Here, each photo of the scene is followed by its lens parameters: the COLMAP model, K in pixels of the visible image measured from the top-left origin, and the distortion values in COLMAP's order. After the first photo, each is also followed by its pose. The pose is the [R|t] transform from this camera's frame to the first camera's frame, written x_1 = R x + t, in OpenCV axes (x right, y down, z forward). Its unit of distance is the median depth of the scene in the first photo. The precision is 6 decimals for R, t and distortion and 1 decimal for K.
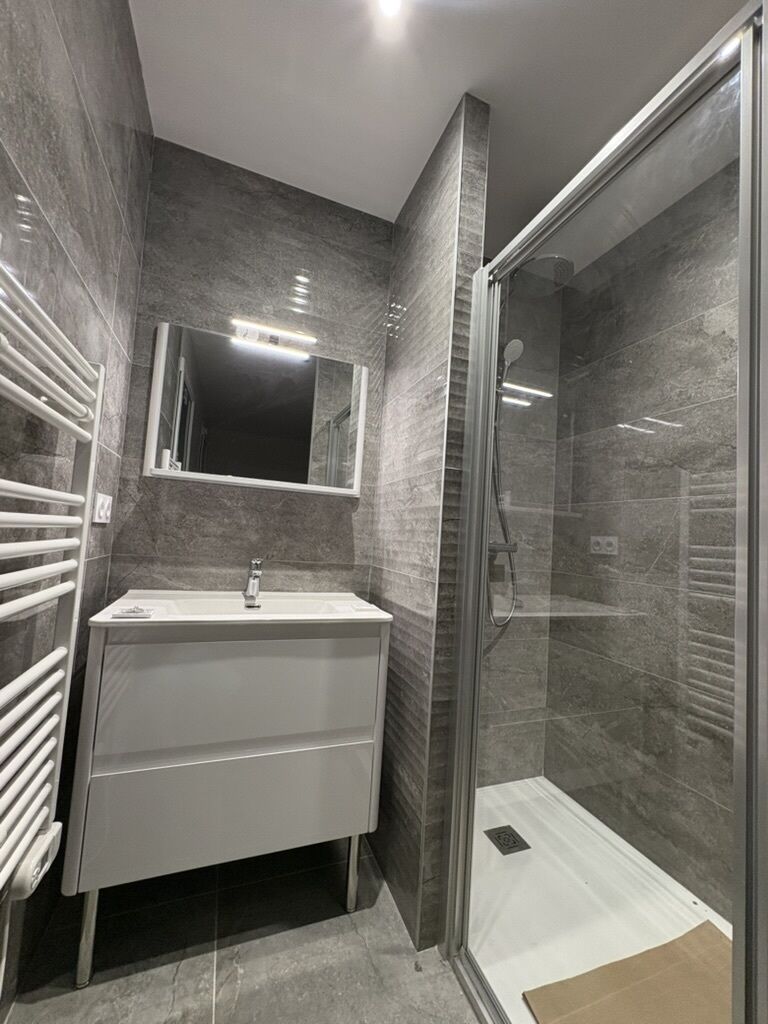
lens RADIAL K [[409.4, 0, 384.0], [0, 409.4, 510.7], [0, 0, 1]] dist [0.001367, 0.000344]
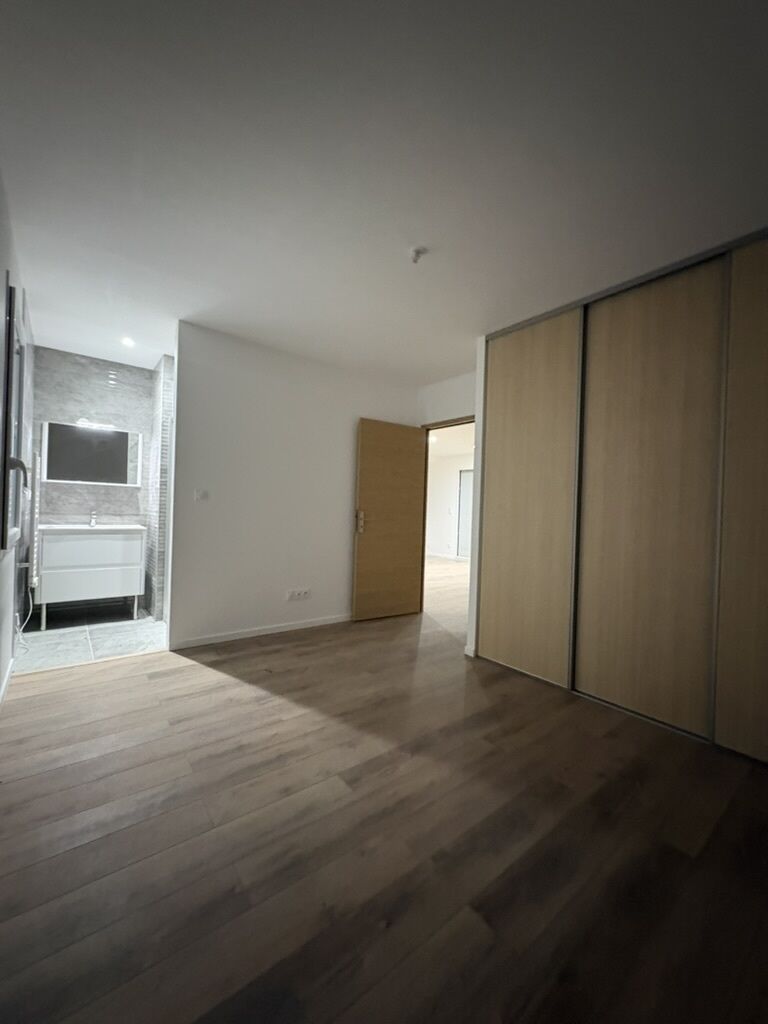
lens RADIAL K [[409.4, 0, 386.2], [0, 409.4, 511.9], [0, 0, 1]] dist [0.001367, 0.000344]
pose [[0.954157, -0.032953, 0.297486, 0.670227], [0.009015, 0.996634, 0.081482, -0.076368], [-0.299170, -0.075065, 0.951243, -1.983842]]
